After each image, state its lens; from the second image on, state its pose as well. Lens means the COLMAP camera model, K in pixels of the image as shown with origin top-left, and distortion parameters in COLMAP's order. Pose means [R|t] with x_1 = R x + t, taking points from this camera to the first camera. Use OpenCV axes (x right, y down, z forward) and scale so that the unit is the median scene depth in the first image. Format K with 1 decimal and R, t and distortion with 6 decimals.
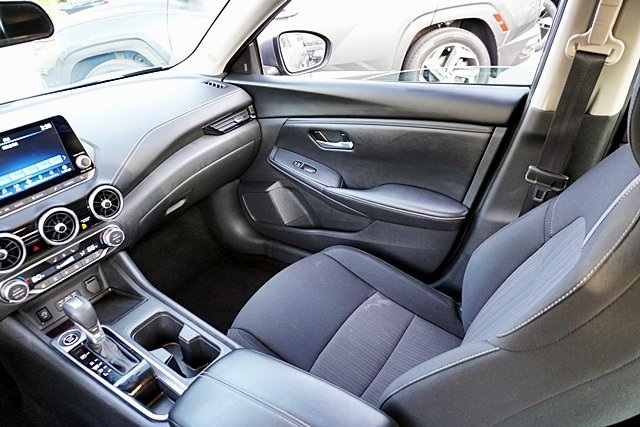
lens RADIAL K [[430.8, 0, 319.5], [0, 430.8, 217.9], [0, 0, 1]] dist [-0.040767, 0.030123]
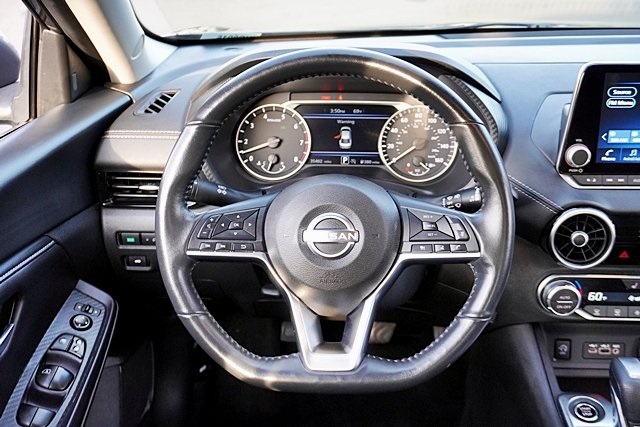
lens RADIAL K [[691.6, 0, 315.5], [0, 691.6, 215.9], [0, 0, 1]] dist [-0.001850, 0.000000]
pose [[0.517059, 0.422819, -0.744227, -0.162956], [-0.460798, 0.870229, 0.174261, 0.048246], [0.721329, 0.252836, 0.644794, 0.029436]]
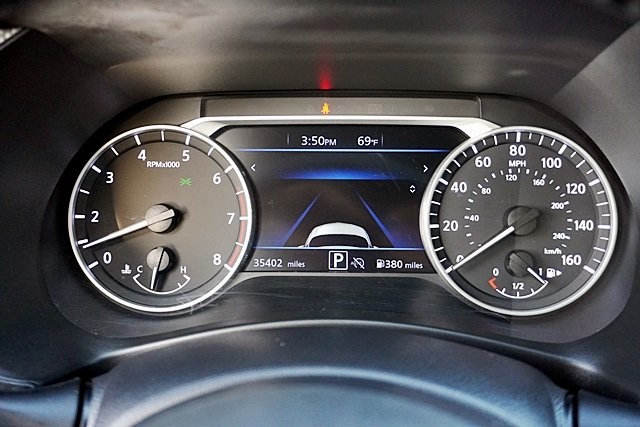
lens RADIAL K [[691.6, 0, 320.2], [0, 691.6, 215.7], [0, 0, 1]] dist [-0.001850, 0.000000]
pose [[0.529838, 0.366234, -0.764947, -0.653568], [-0.455961, 0.883522, 0.107183, 0.072047], [0.715102, 0.291997, 0.635112, 0.435996]]
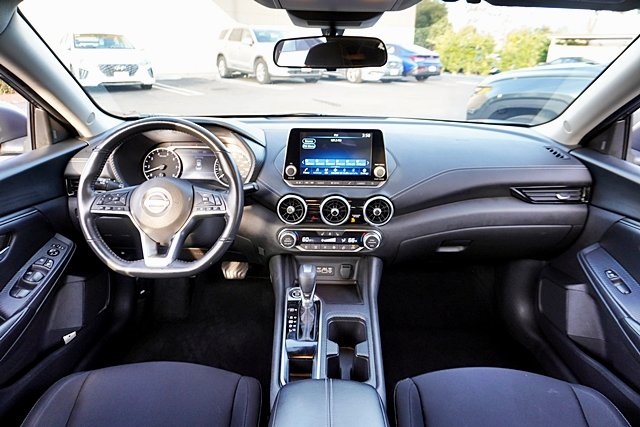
lens RADIAL K [[430.8, 0, 316.7], [0, 430.8, 215.1], [0, 0, 1]] dist [-0.040767, 0.030123]
pose [[0.560597, 0.385189, -0.733048, 0.253131], [-0.474156, 0.875059, 0.097200, -0.058985], [0.678901, 0.293090, 0.673196, 0.118576]]
